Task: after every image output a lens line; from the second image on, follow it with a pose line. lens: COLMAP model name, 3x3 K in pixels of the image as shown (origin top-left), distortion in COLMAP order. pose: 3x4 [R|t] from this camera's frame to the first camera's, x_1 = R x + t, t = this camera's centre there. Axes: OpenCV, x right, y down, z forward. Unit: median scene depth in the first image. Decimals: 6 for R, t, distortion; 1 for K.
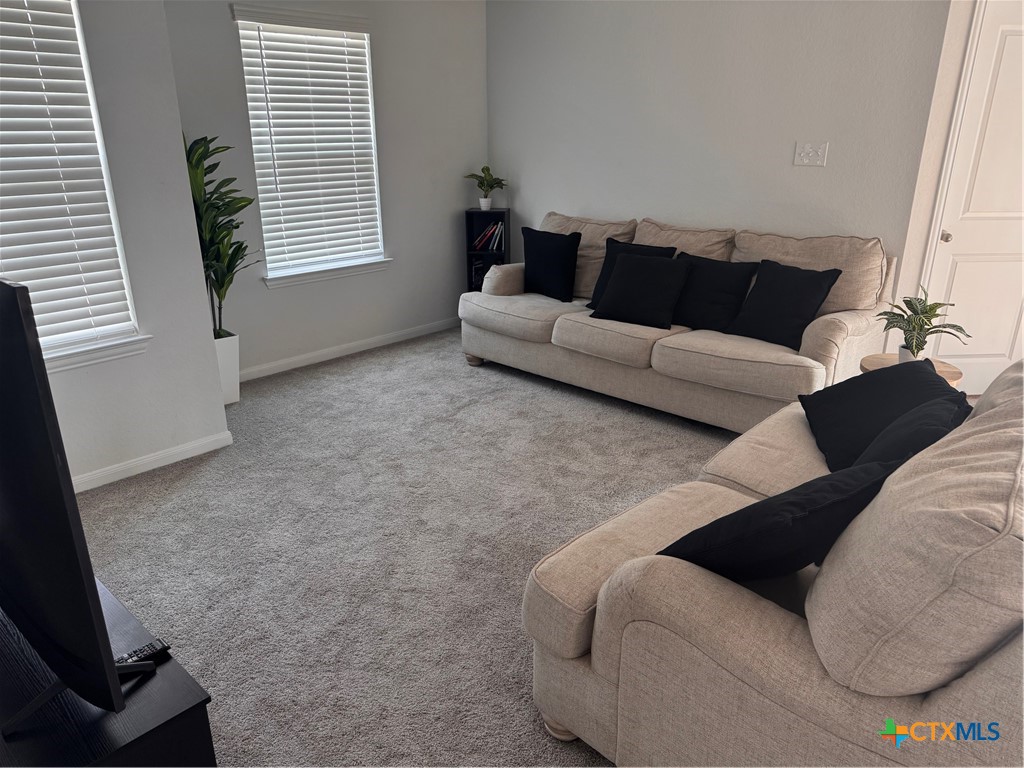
lens RADIAL K [[725.1, 0, 514.6], [0, 725.1, 384.0], [0, 0, 1]] dist [-0.000117, -0.004154]
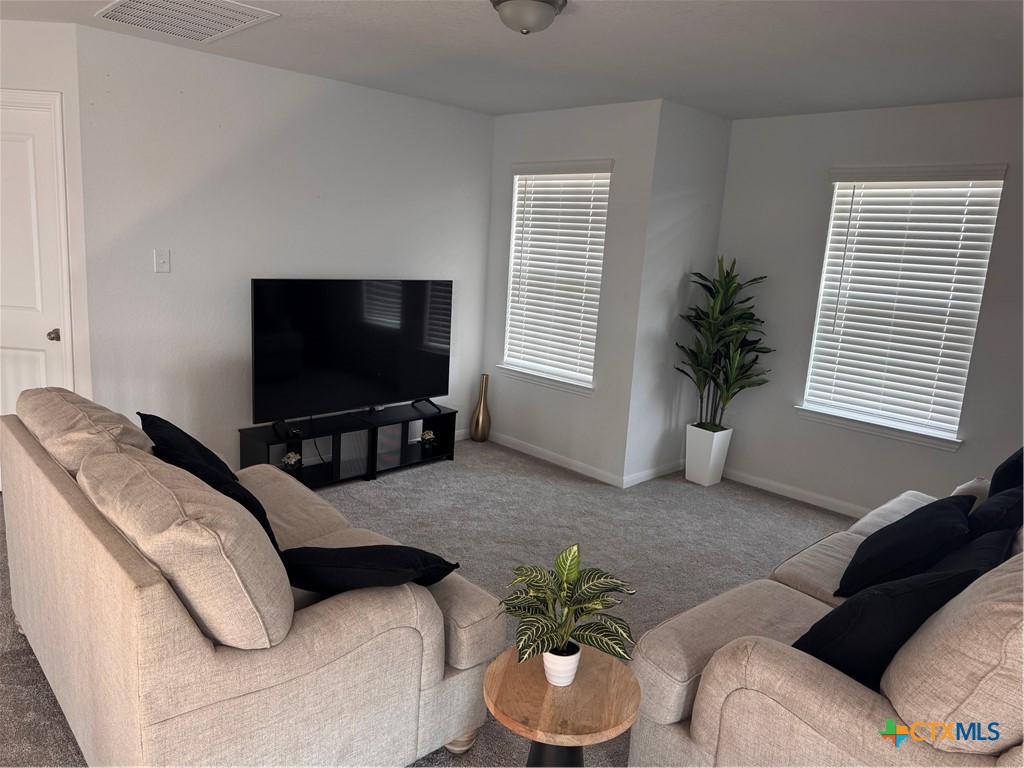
lens RADIAL K [[725.1, 0, 514.6], [0, 725.1, 384.0], [0, 0, 1]] dist [-0.000117, -0.004154]
pose [[-0.031759, 0.190073, -0.981256, 0.699085], [-0.397714, 0.898278, 0.186872, -0.205546], [0.916960, 0.396194, 0.047066, 0.542286]]
